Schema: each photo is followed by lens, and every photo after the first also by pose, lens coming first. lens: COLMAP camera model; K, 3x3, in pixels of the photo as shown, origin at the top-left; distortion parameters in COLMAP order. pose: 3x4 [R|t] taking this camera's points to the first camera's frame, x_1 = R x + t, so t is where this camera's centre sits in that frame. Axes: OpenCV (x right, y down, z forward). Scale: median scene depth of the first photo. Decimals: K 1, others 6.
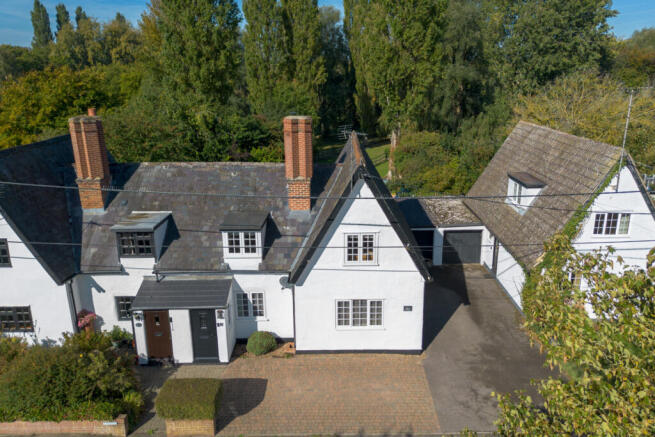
lens RADIAL K [[501.7, 0, 331.8], [0, 501.7, 216.9], [0, 0, 1]] dist [0.050727, -0.004013]
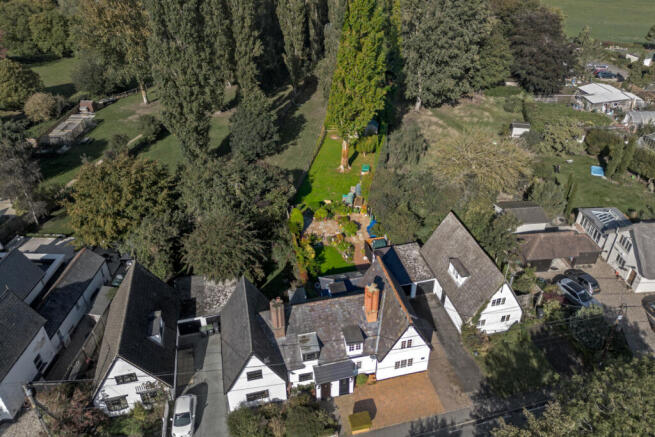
lens RADIAL K [[470.4, 0, 326.4], [0, 470.4, 217.4], [0, 0, 1]] dist [0.047488, 0.005349]
pose [[0.974831, -0.126774, 0.183394, -0.600472], [0.069740, 0.954709, 0.289252, -1.099509], [-0.211757, -0.269182, 0.939521, -0.808722]]
